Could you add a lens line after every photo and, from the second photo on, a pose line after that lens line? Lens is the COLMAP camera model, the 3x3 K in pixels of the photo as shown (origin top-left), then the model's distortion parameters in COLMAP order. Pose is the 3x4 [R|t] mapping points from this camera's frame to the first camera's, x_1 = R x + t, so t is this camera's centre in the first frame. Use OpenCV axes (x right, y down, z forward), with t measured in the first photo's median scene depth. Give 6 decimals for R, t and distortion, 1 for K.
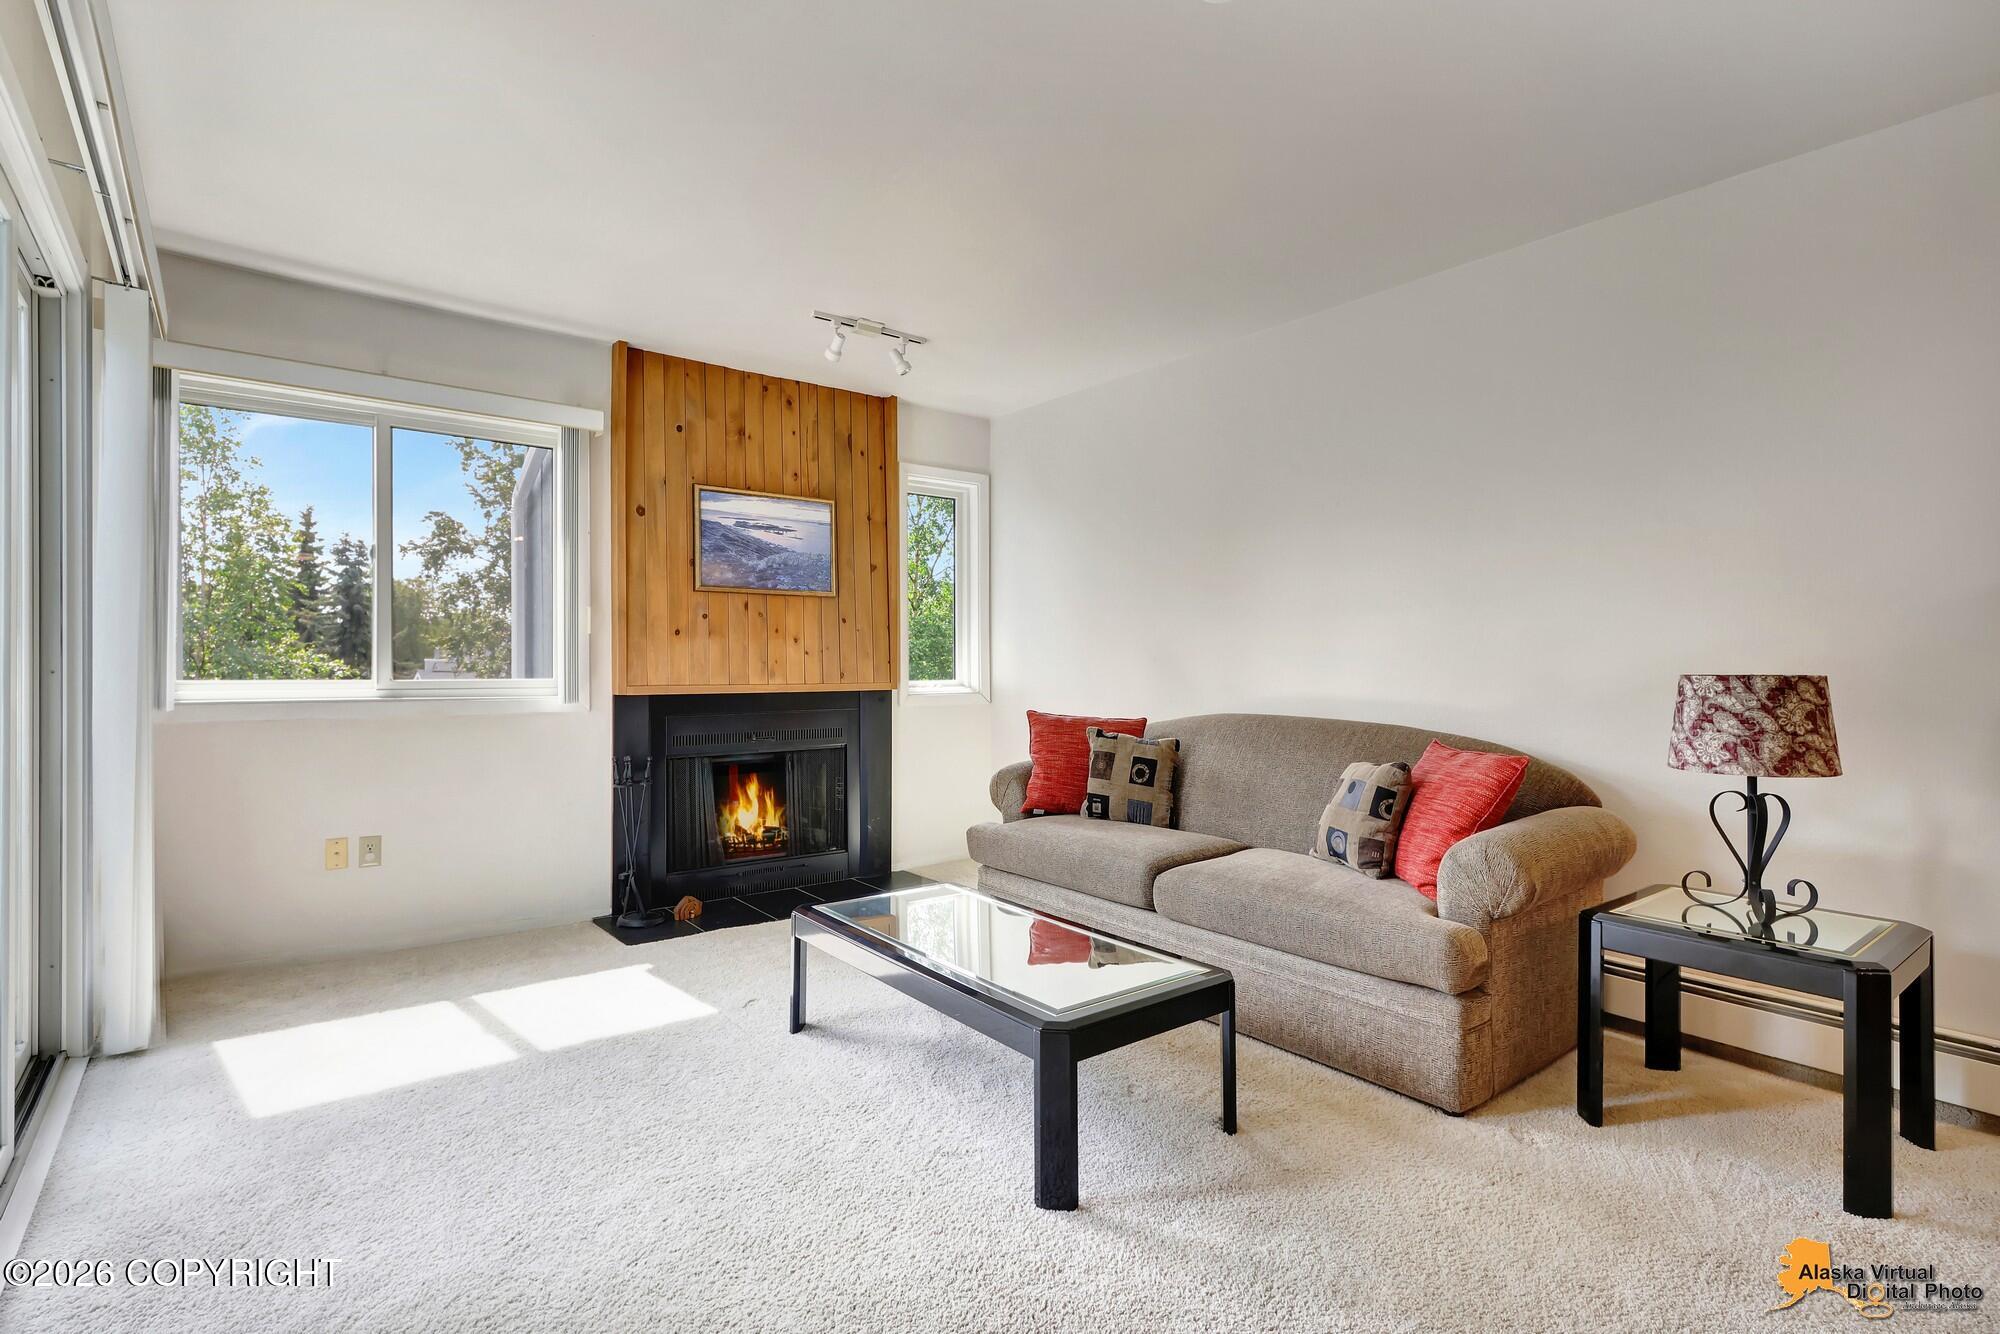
lens RADIAL K [[939.2, 0, 927.8], [0, 939.2, 664.3], [0, 0, 1]] dist [0.010816, -0.004266]
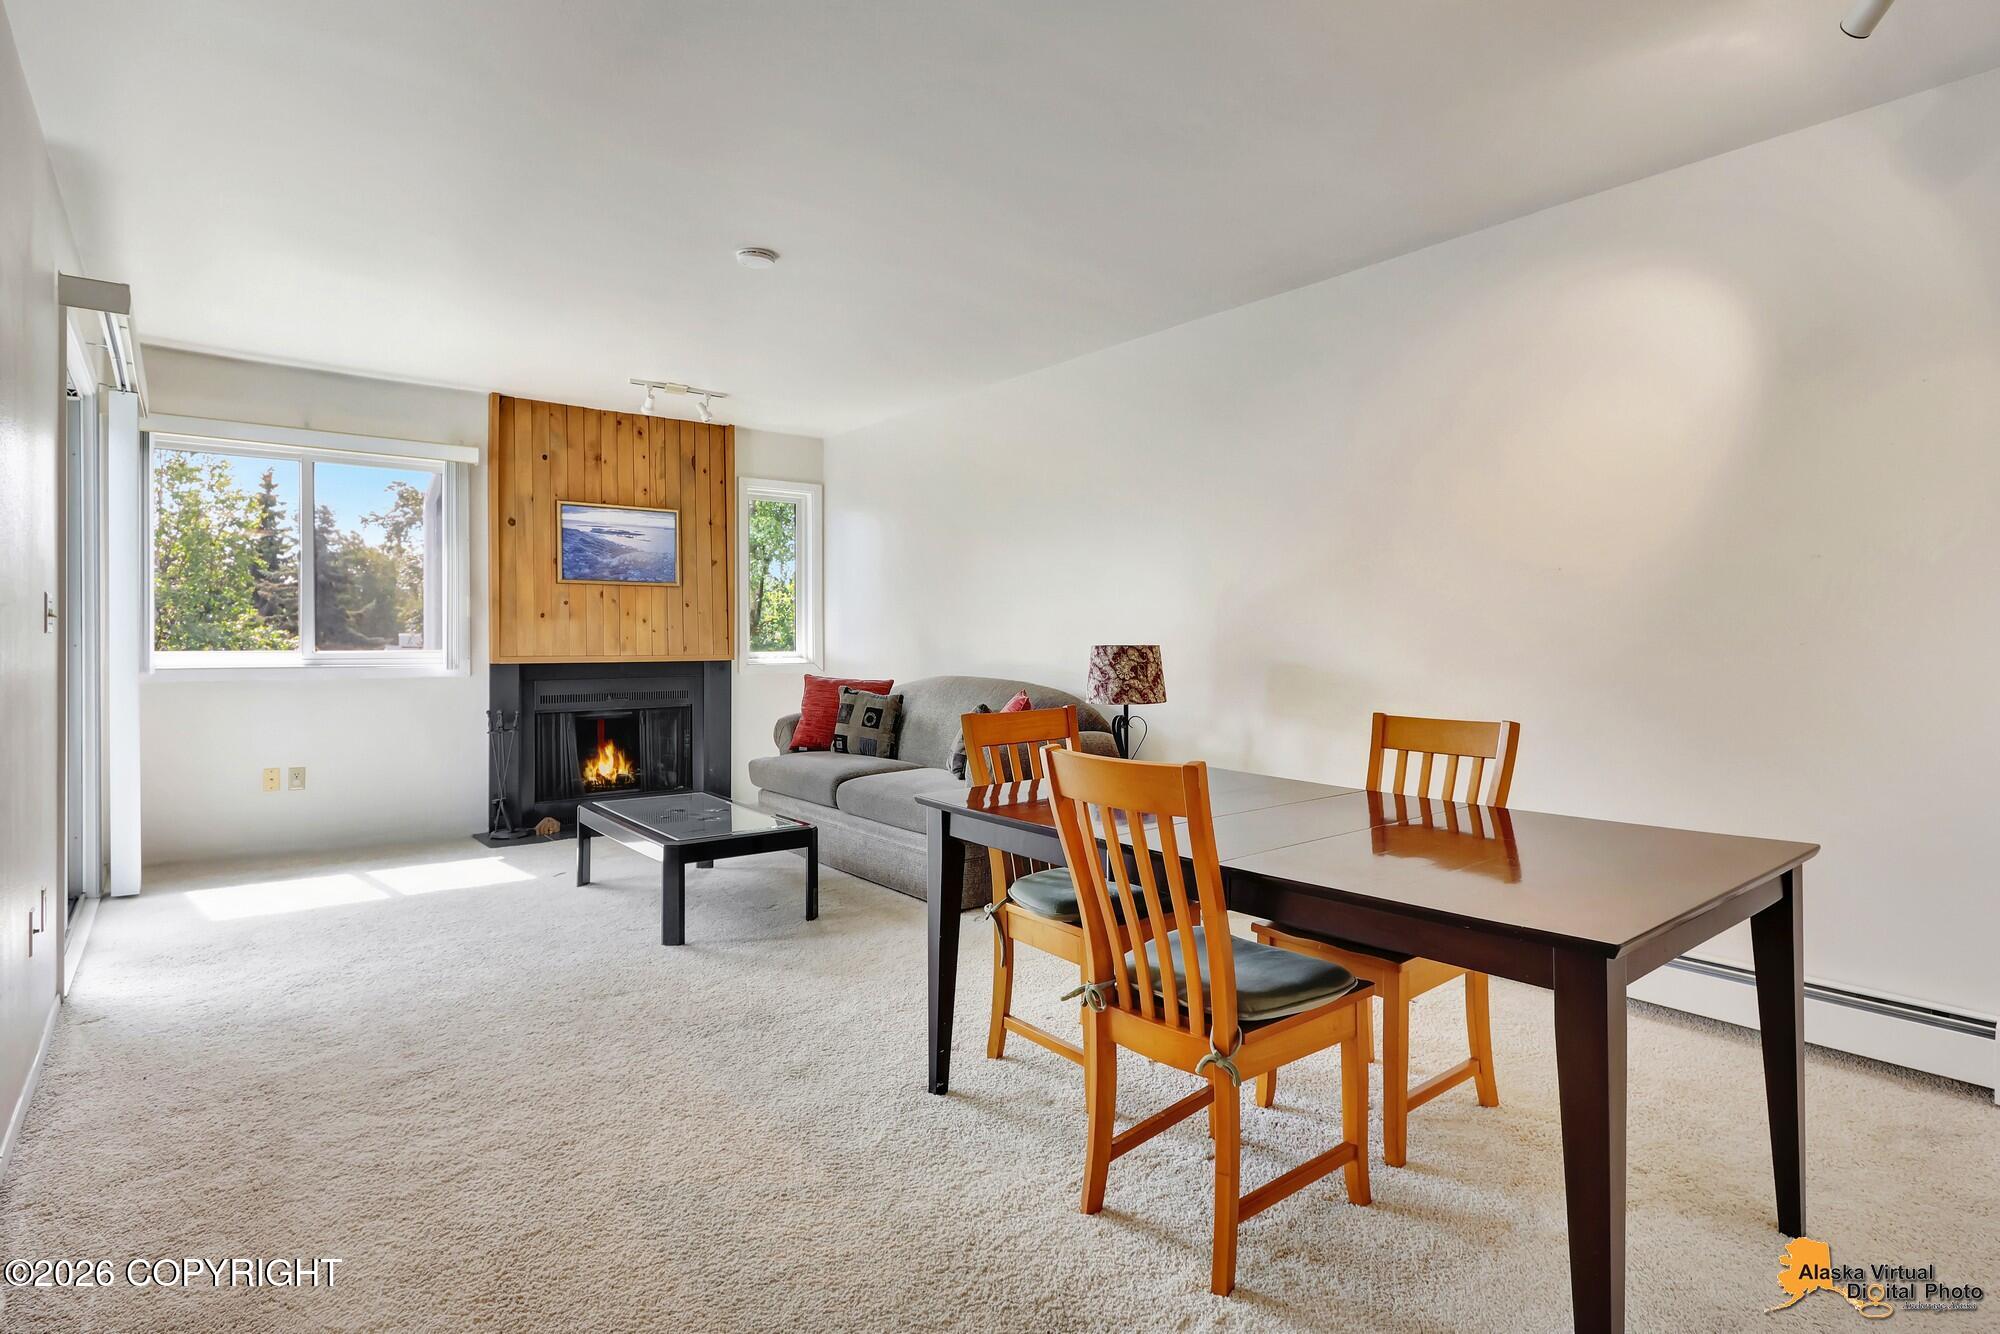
lens RADIAL K [[1047.6, 0, 1003.1], [0, 1047.6, 640.1], [0, 0, 1]] dist [0.006563, -0.002137]
pose [[0.999623, -0.001161, 0.027436, 0.339325], [0.001131, 0.999999, 0.001096, -0.000432], [-0.027437, -0.001065, 0.999623, -0.477744]]
